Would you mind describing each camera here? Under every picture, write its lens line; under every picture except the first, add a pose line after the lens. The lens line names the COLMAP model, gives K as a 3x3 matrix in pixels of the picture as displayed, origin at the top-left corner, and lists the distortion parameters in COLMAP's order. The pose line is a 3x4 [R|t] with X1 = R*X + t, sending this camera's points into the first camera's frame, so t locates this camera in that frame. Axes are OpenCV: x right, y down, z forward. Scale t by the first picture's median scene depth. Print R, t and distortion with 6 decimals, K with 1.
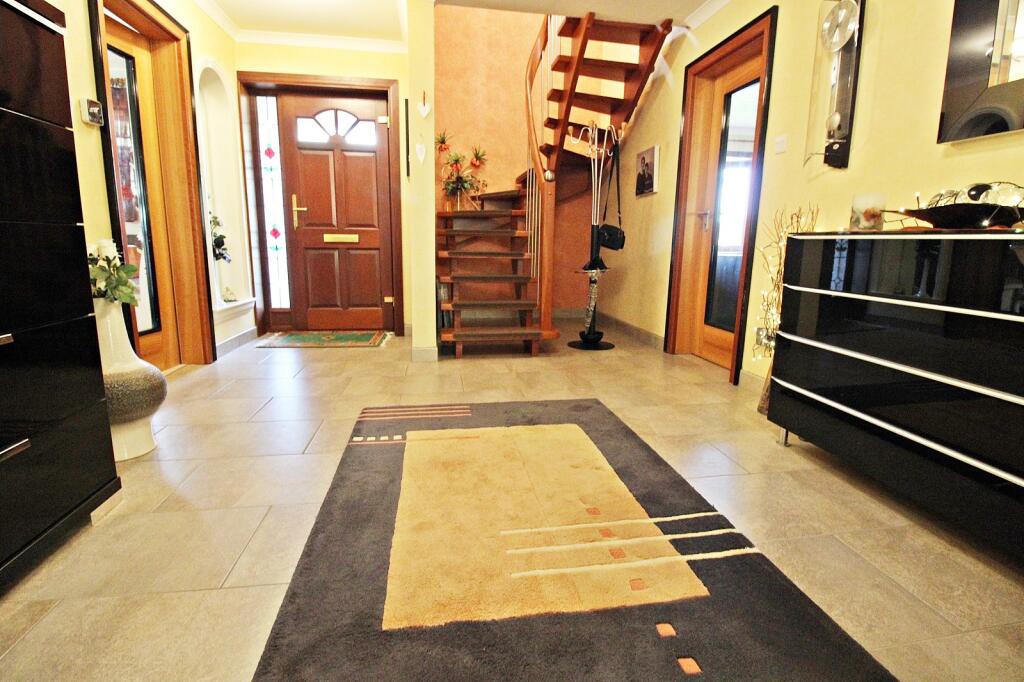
lens RADIAL K [[472.9, 0, 516.5], [0, 472.9, 329.0], [0, 0, 1]] dist [0.001285, -0.013502]
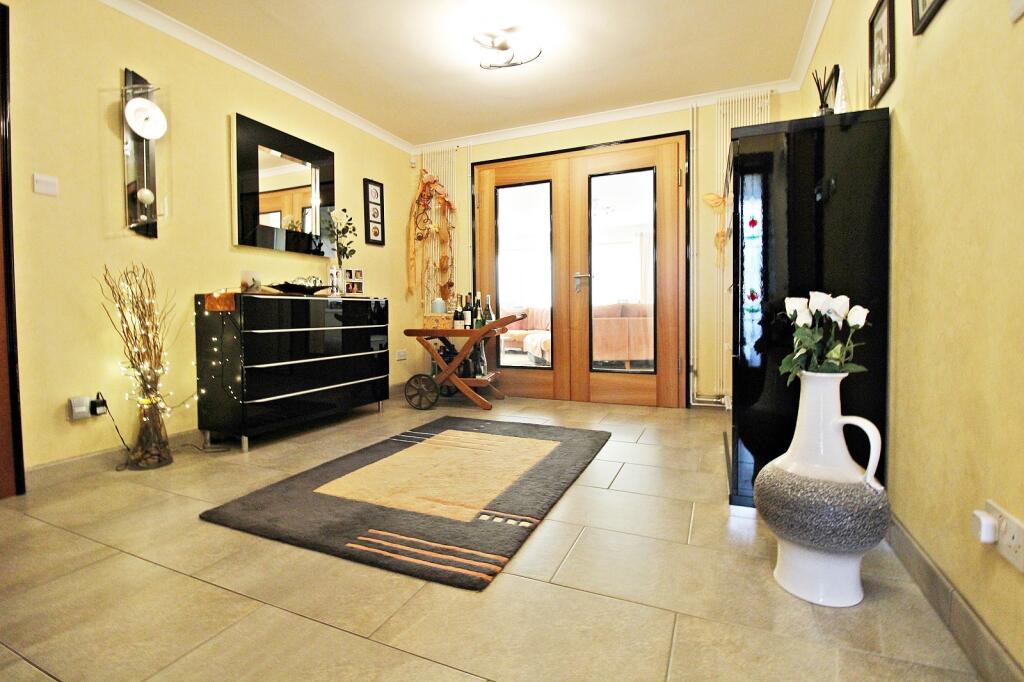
lens RADIAL K [[472.9, 0, 516.5], [0, 472.9, 329.0], [0, 0, 1]] dist [0.001285, -0.013502]
pose [[-0.853853, -0.023319, 0.519991, -0.744157], [0.080820, 0.980941, 0.176702, -0.256990], [-0.514201, 0.192903, -0.835695, 1.631372]]
